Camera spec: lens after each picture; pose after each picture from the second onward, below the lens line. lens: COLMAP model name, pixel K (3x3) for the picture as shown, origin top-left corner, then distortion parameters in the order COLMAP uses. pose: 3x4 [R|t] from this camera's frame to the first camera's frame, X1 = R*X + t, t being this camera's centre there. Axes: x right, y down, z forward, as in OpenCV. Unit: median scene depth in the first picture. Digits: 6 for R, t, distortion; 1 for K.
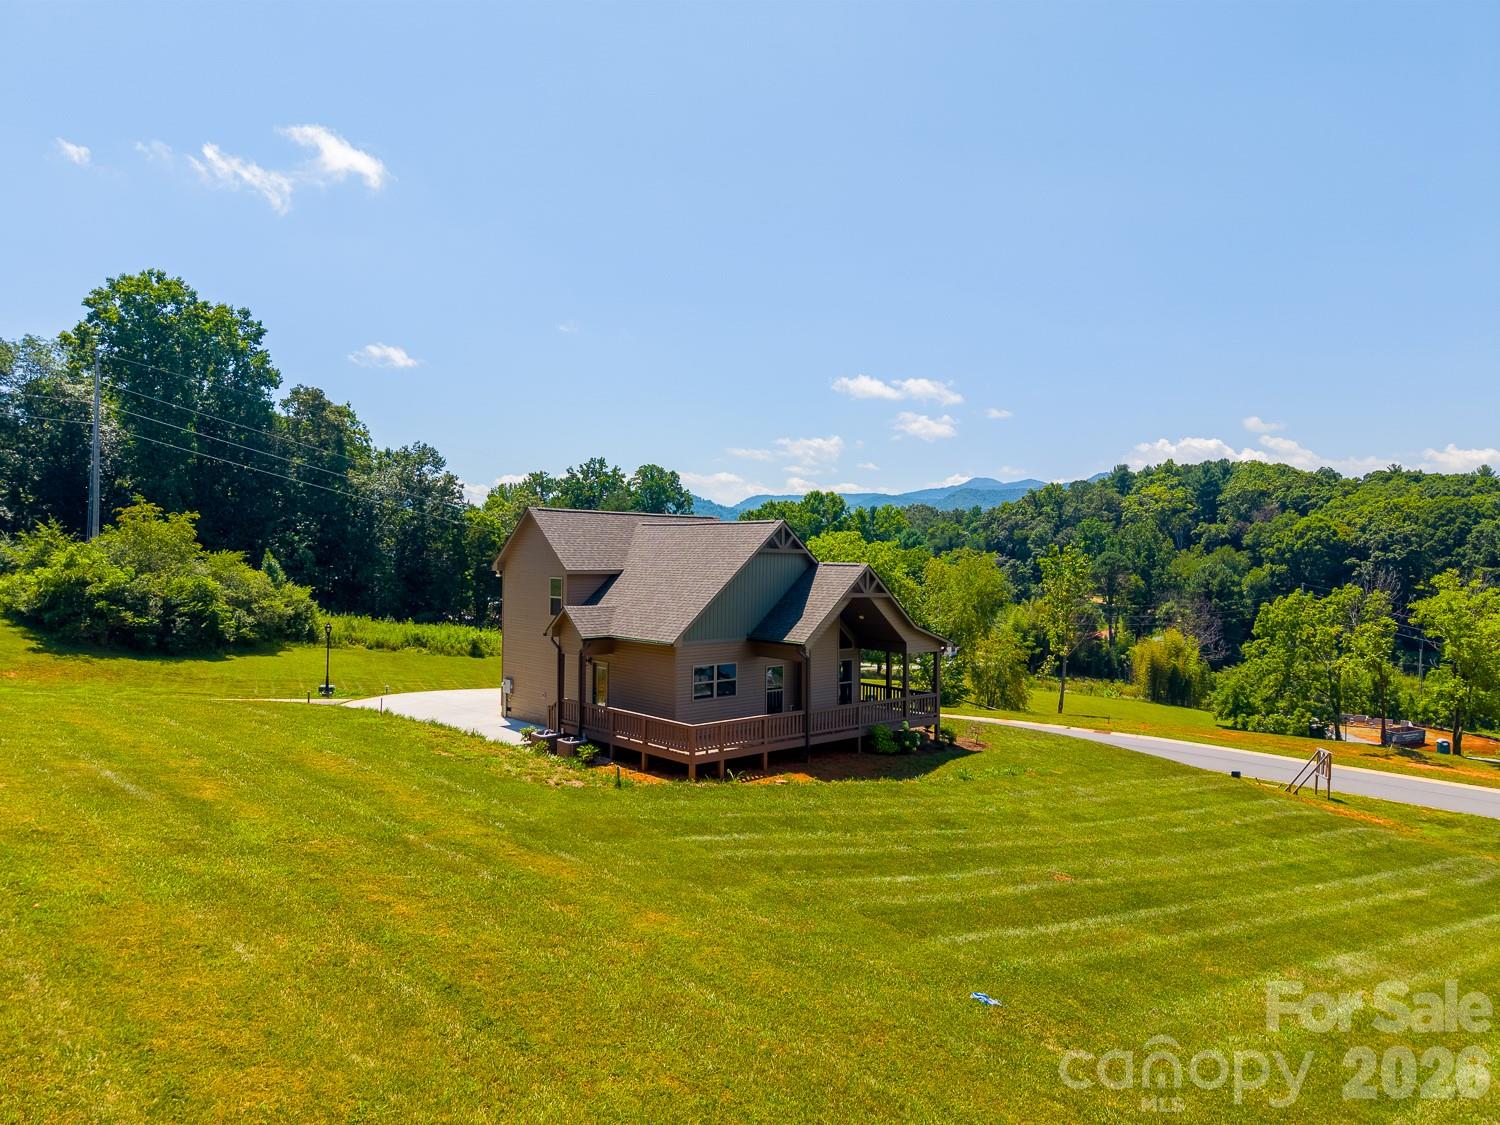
lens RADIAL K [[1000.0, 0, 743.8], [0, 1000.0, 562.9], [0, 0, 1]] dist [0.040114, -0.043623]
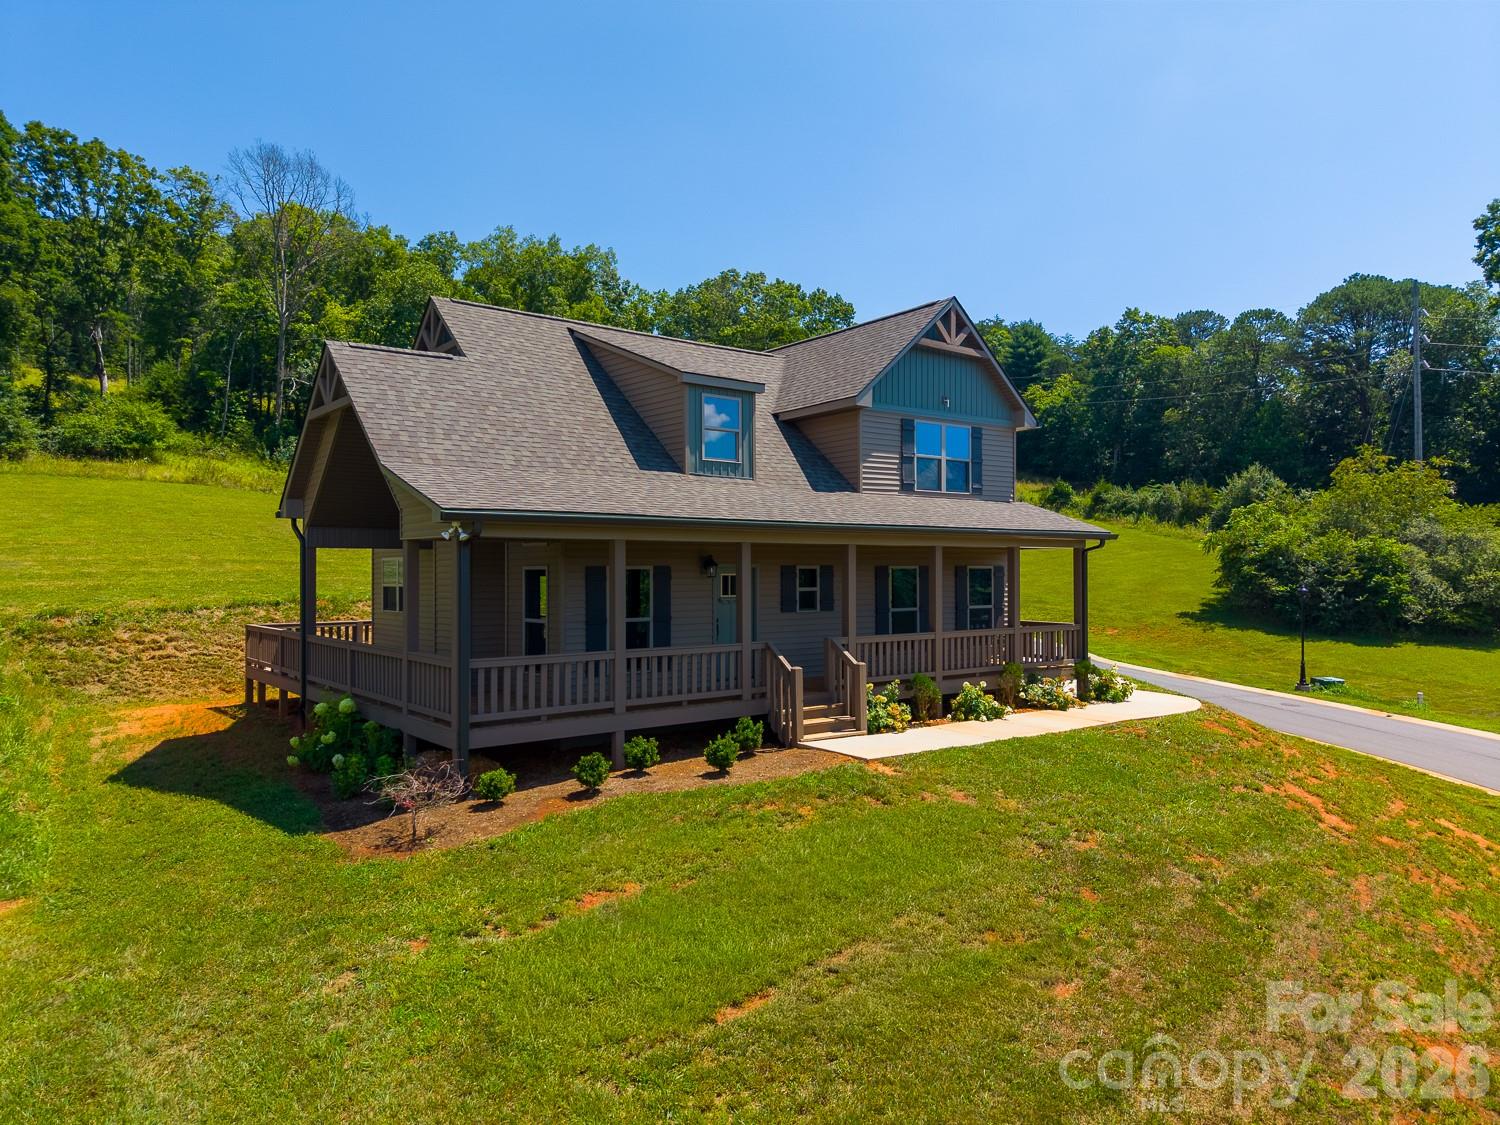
lens RADIAL K [[1013.8, 0, 750.0], [0, 1013.8, 562.5], [0, 0, 1]] dist [0.044638, -0.055429]
pose [[-0.055806, -0.023562, -0.998164, 0.218313], [0.000350, 0.999721, -0.023618, 0.039660], [0.998442, -0.001668, -0.055782, 0.440091]]
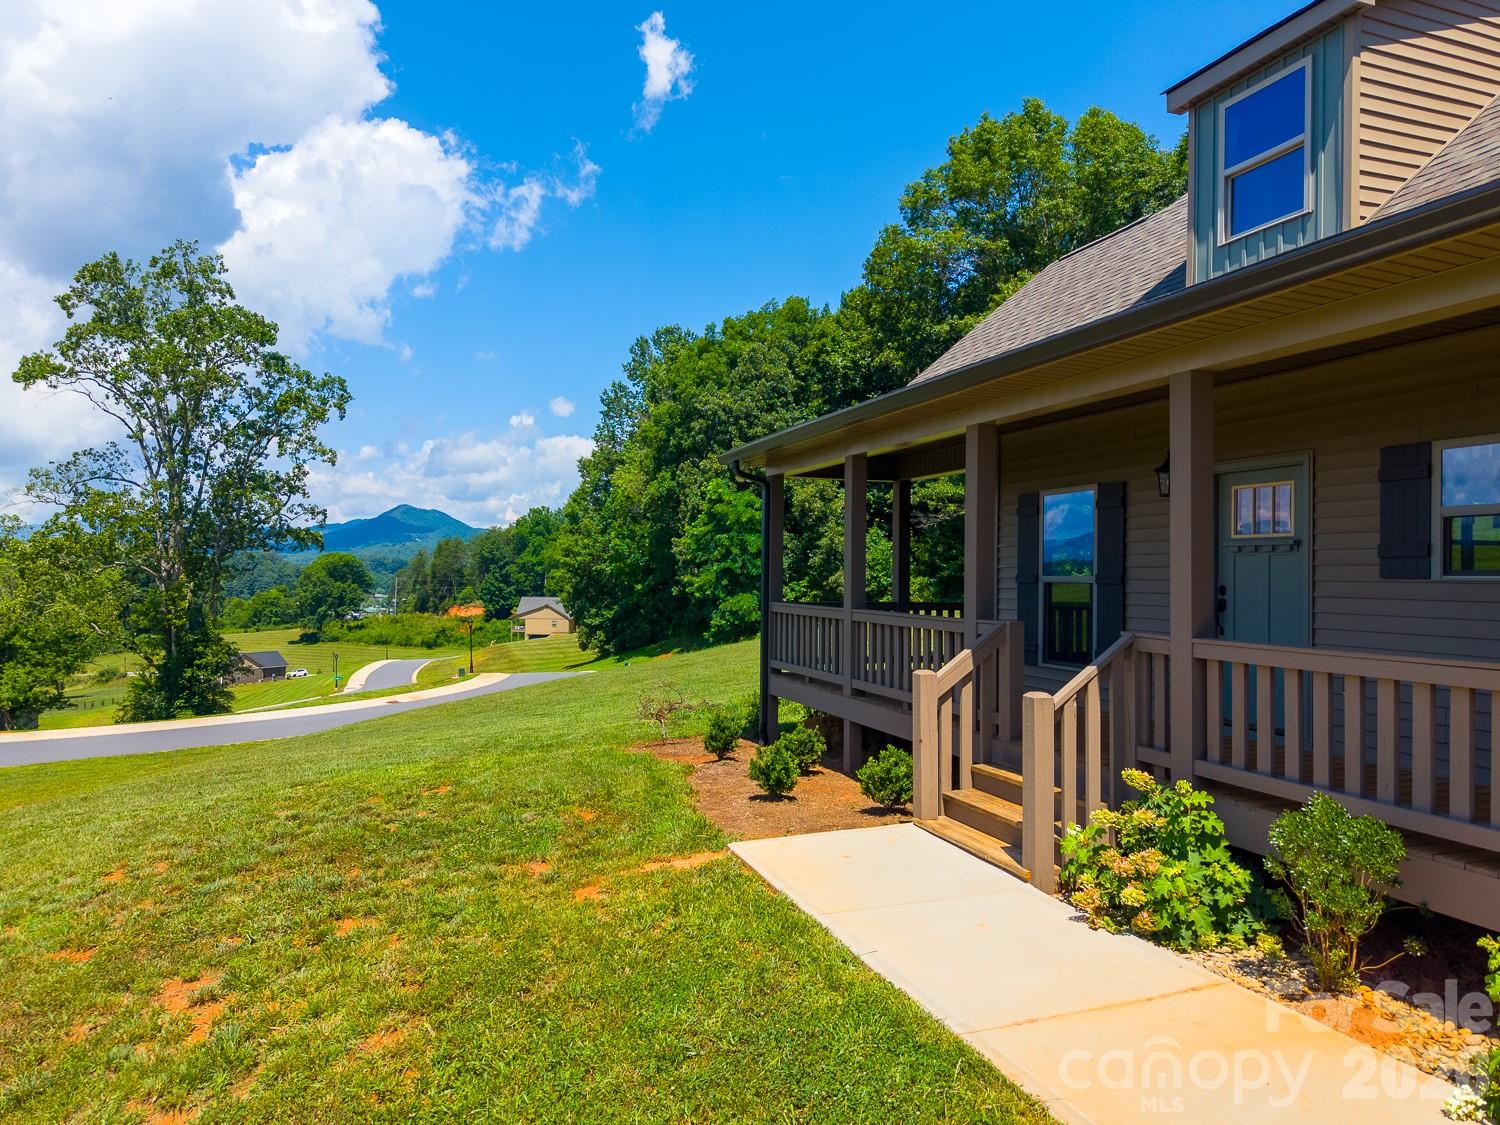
lens RADIAL K [[1000.0, 0, 743.8], [0, 1000.0, 562.9], [0, 0, 1]] dist [0.040114, -0.043623]
pose [[-0.929076, -0.020527, 0.369319, 0.037092], [-0.022435, 0.999748, -0.000872, 0.045031], [-0.369208, -0.009096, -0.929302, 0.518433]]
